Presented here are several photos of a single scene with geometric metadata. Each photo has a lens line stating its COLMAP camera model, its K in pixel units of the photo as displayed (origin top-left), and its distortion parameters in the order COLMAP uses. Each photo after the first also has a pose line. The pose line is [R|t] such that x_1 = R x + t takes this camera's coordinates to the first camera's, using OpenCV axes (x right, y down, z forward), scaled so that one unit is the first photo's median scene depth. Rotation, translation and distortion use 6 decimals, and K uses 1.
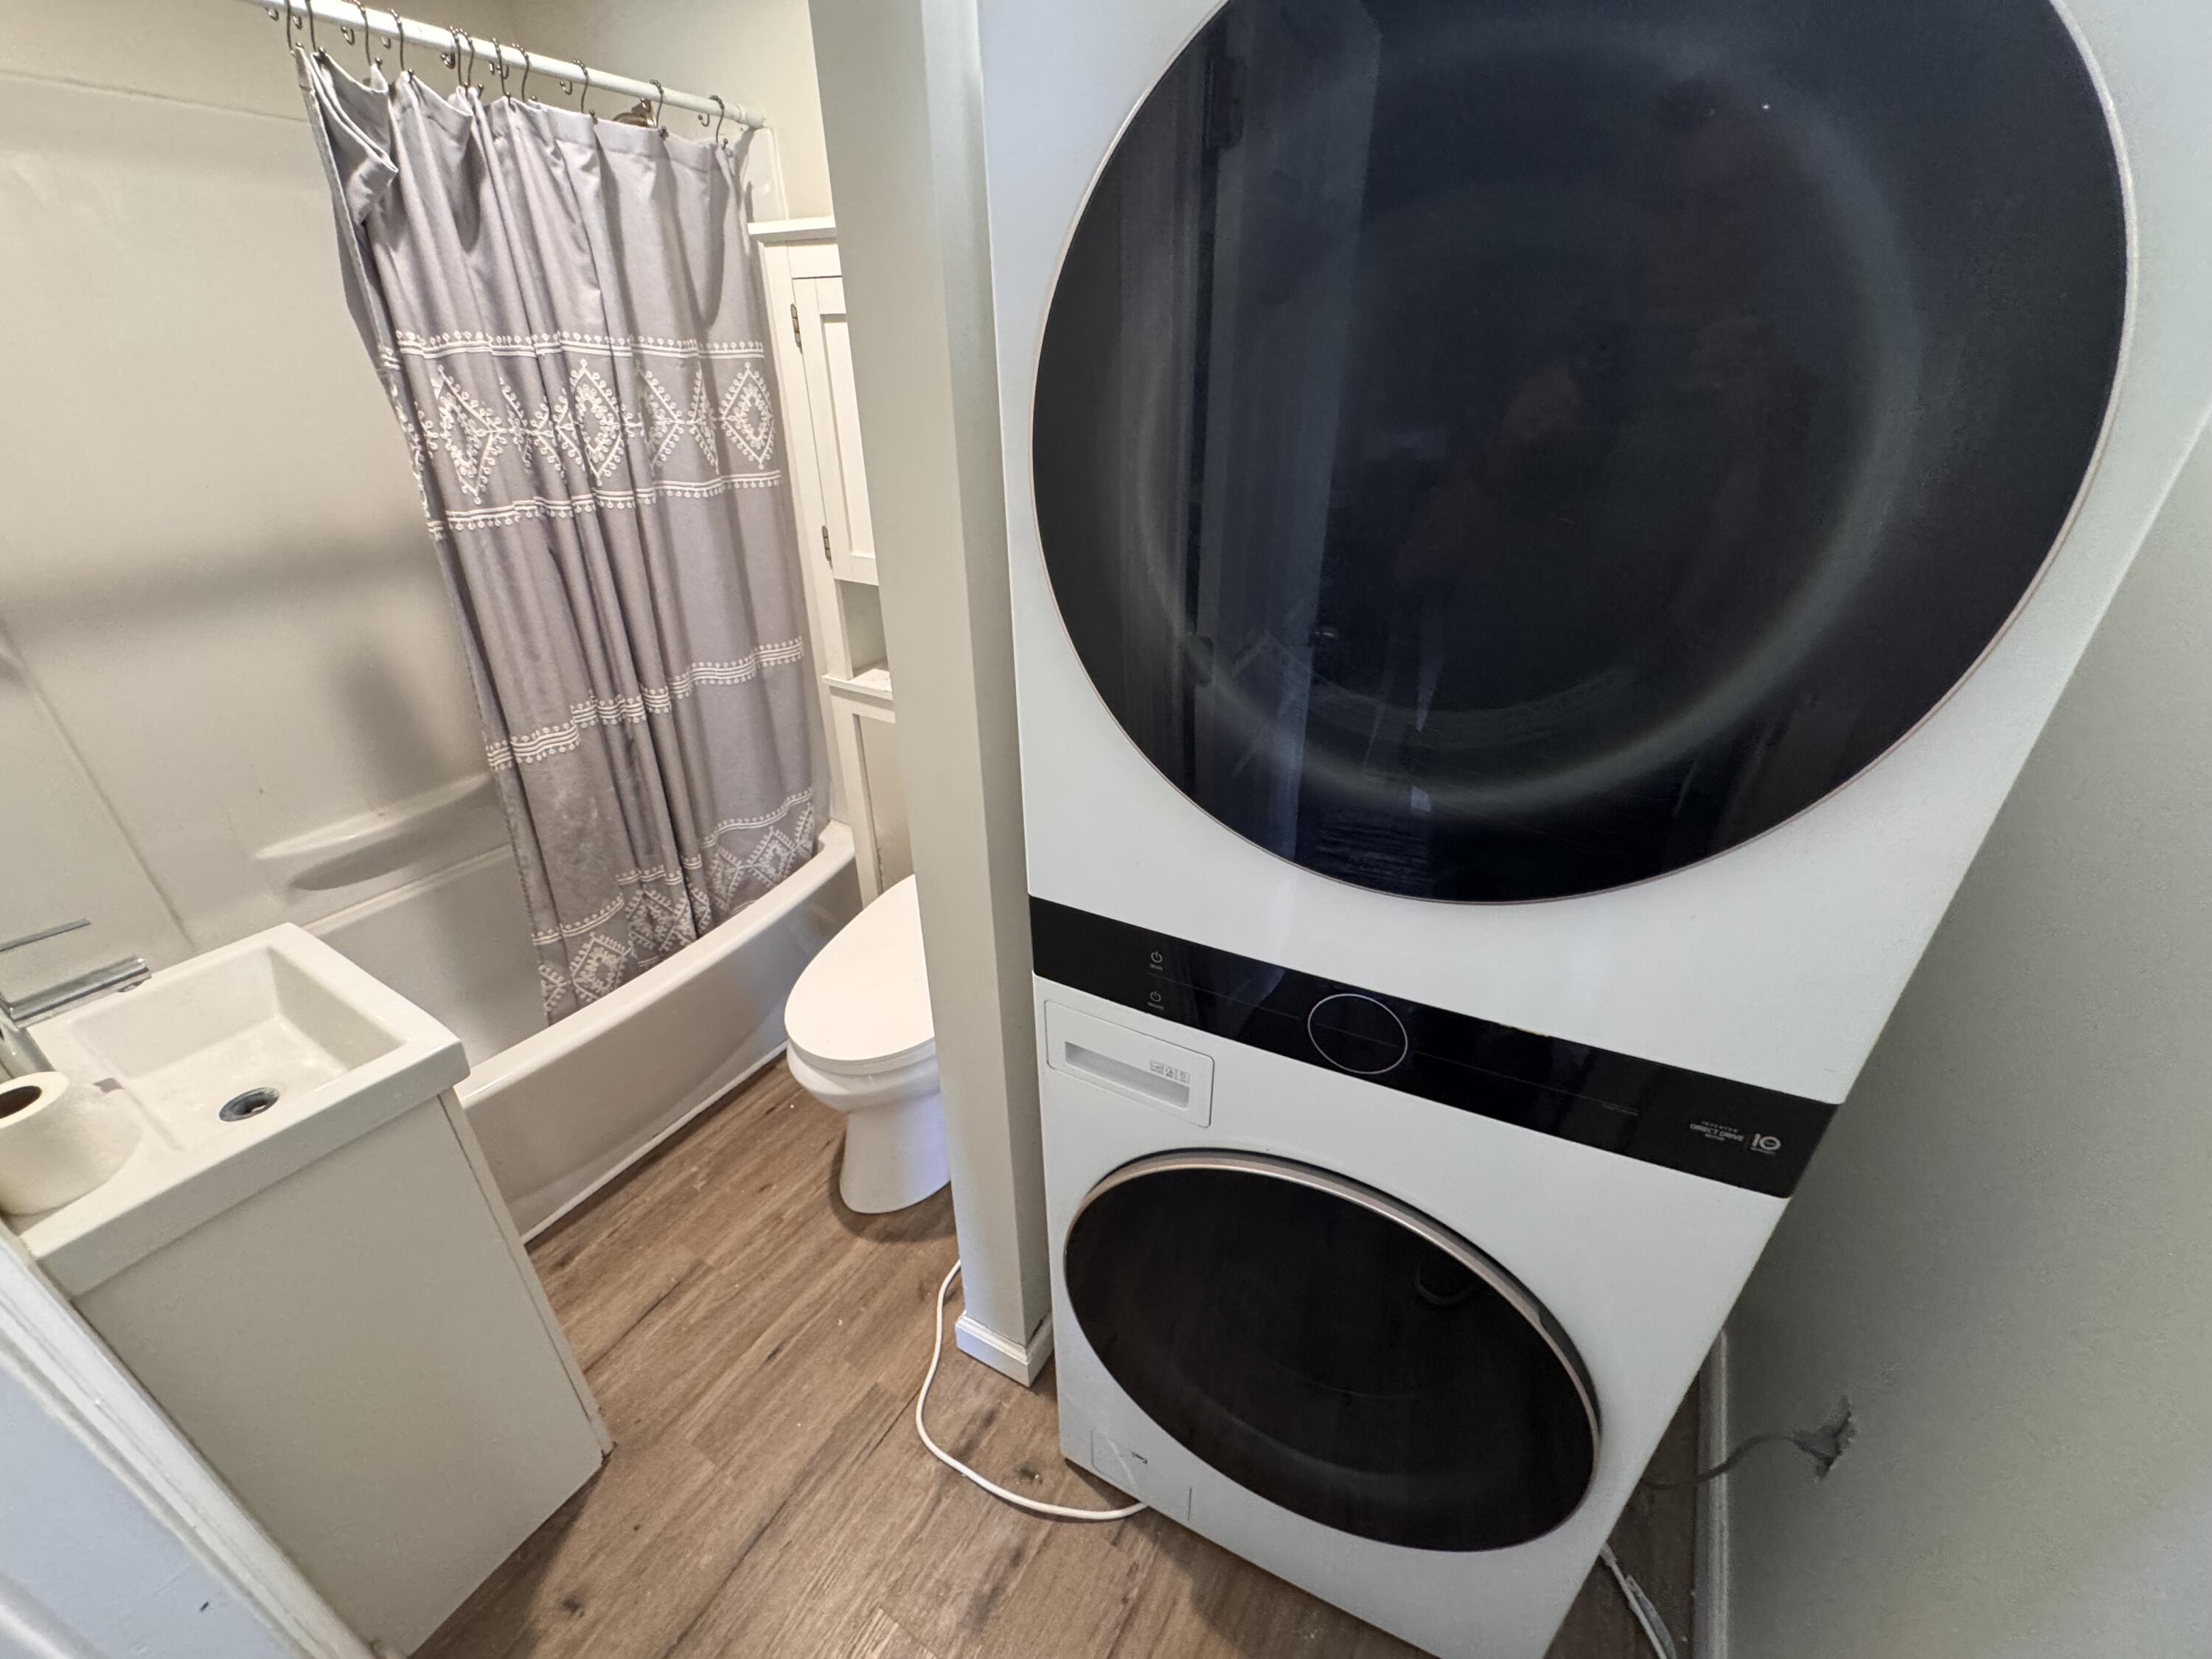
lens RADIAL K [[887.9, 0, 1105.5], [0, 887.9, 832.2], [0, 0, 1]] dist [-0.004050, 0.000414]
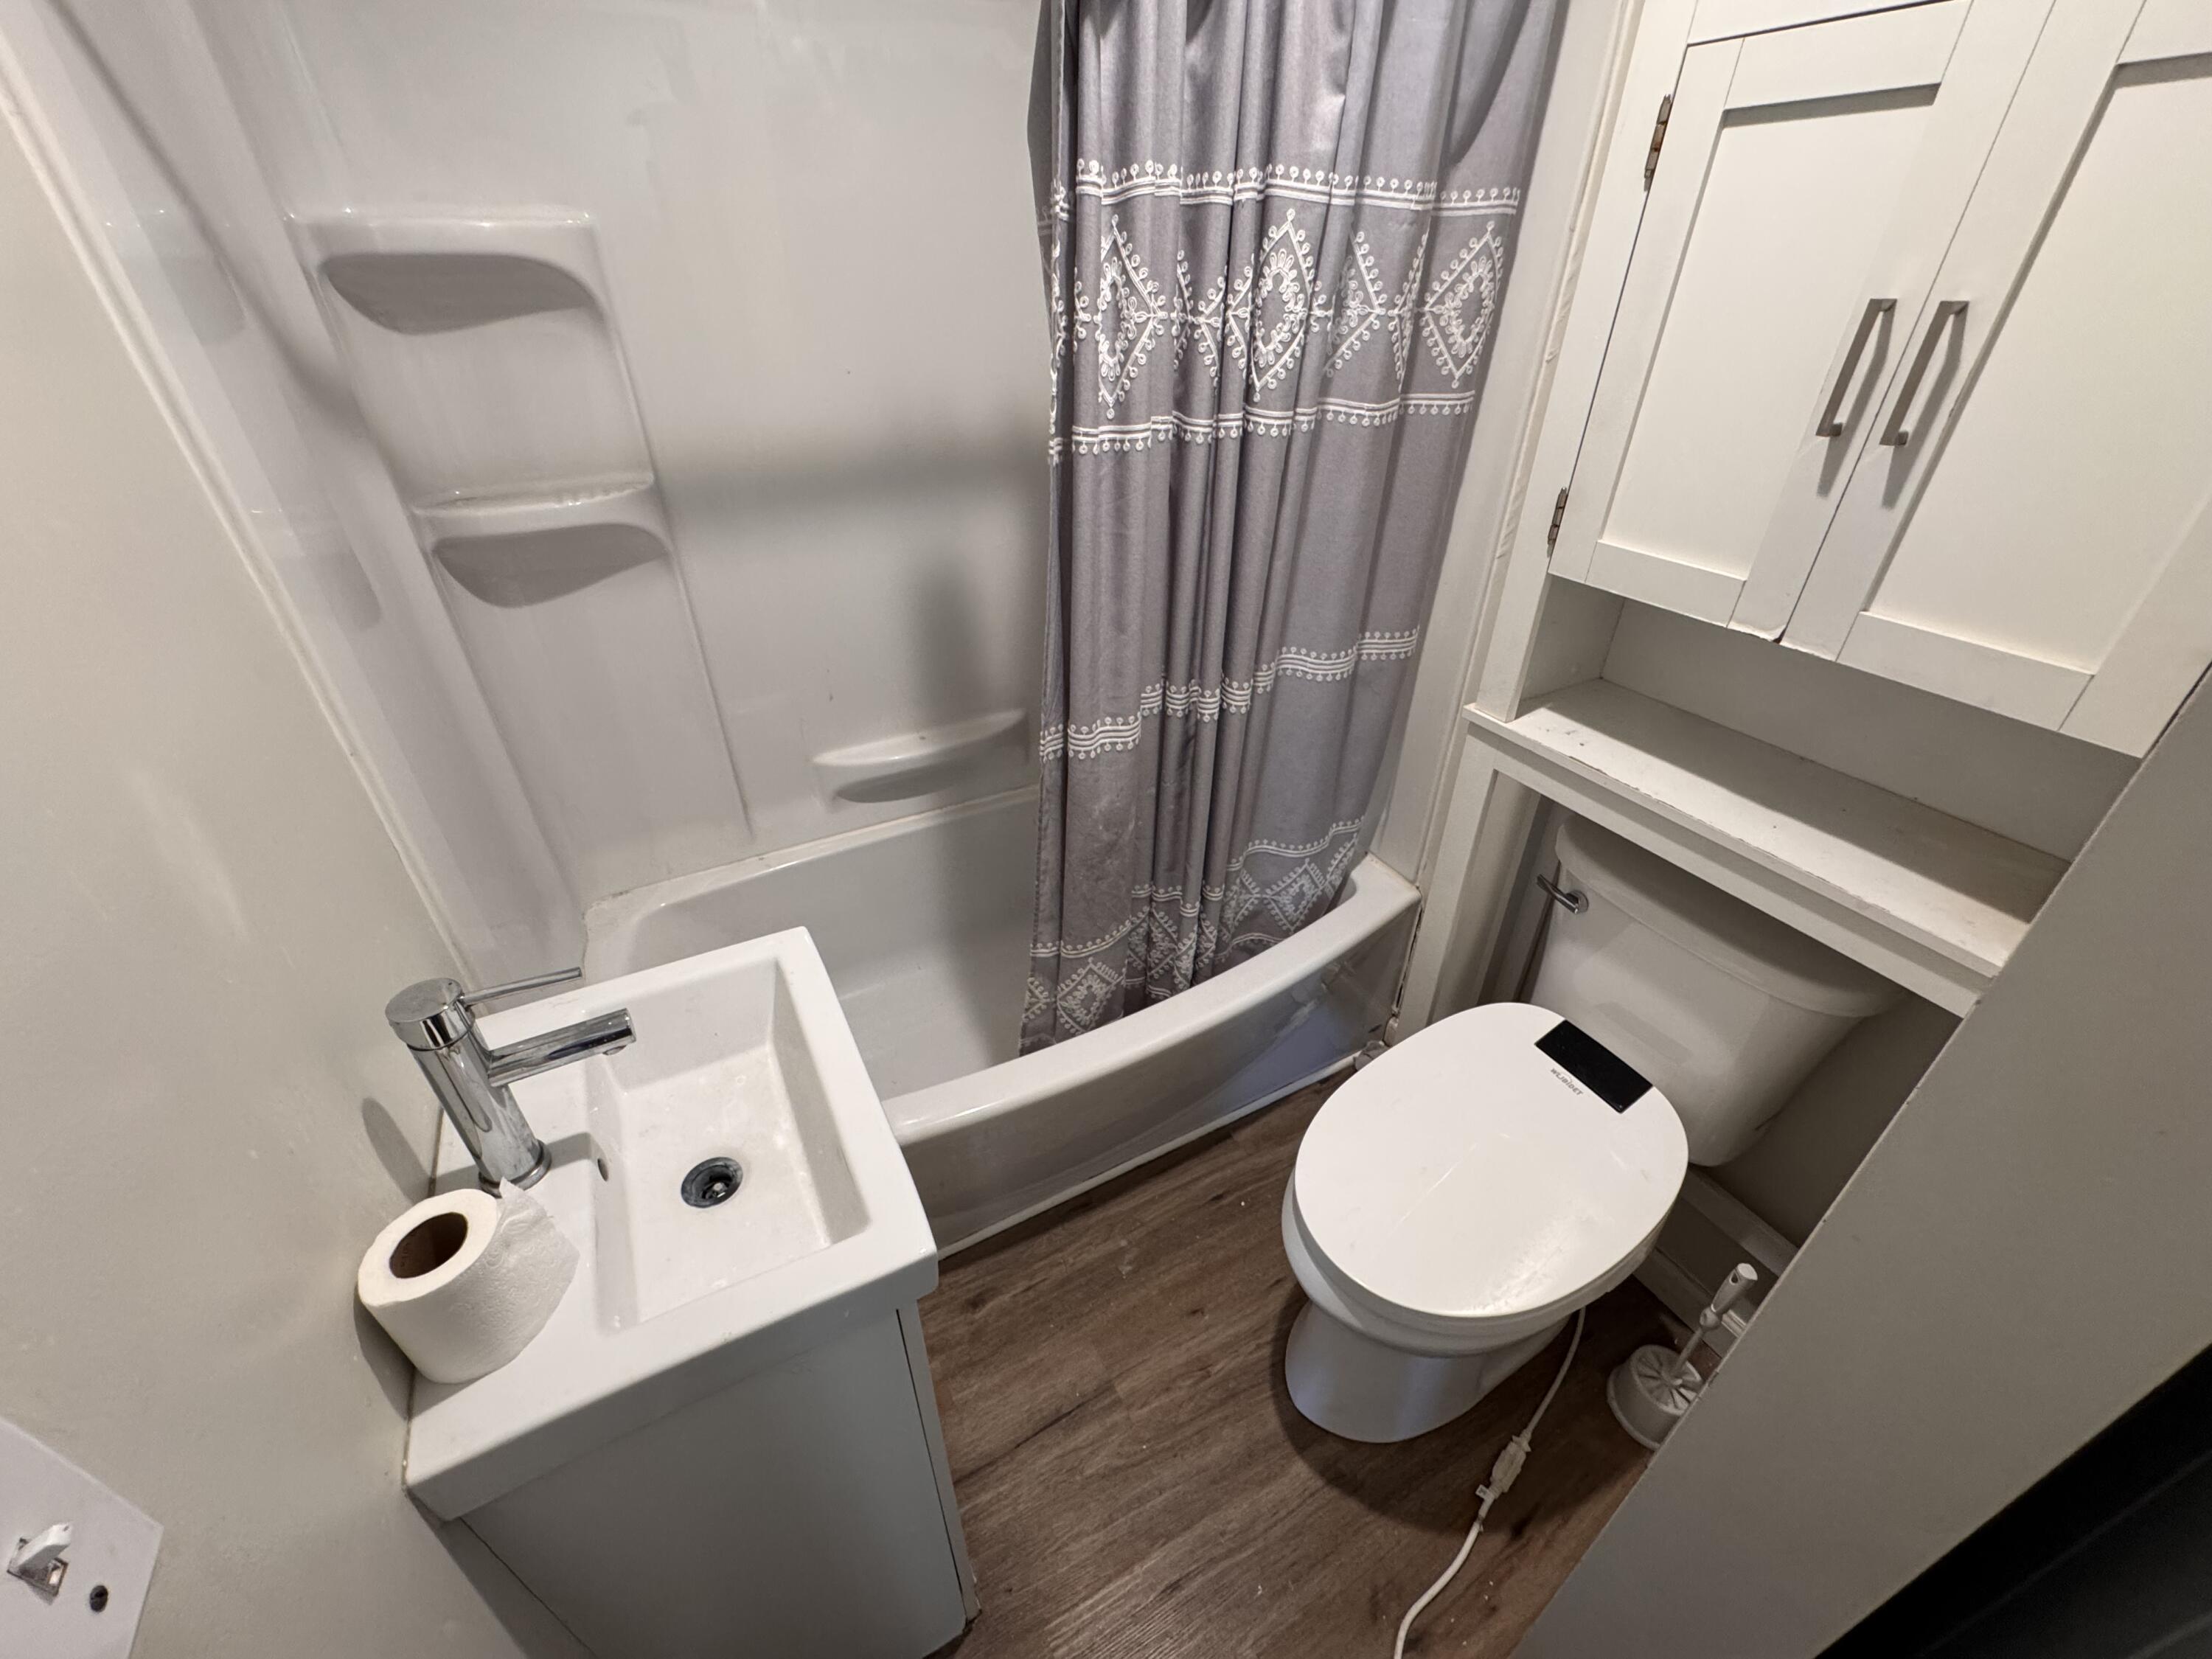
lens RADIAL K [[887.9, 0, 1105.5], [0, 887.9, 832.2], [0, 0, 1]] dist [-0.004050, 0.000414]
pose [[0.861196, 0.272474, -0.429067, -0.266967], [-0.236569, 0.962035, 0.136102, -0.123127], [0.449862, -0.015706, 0.892960, 0.297034]]
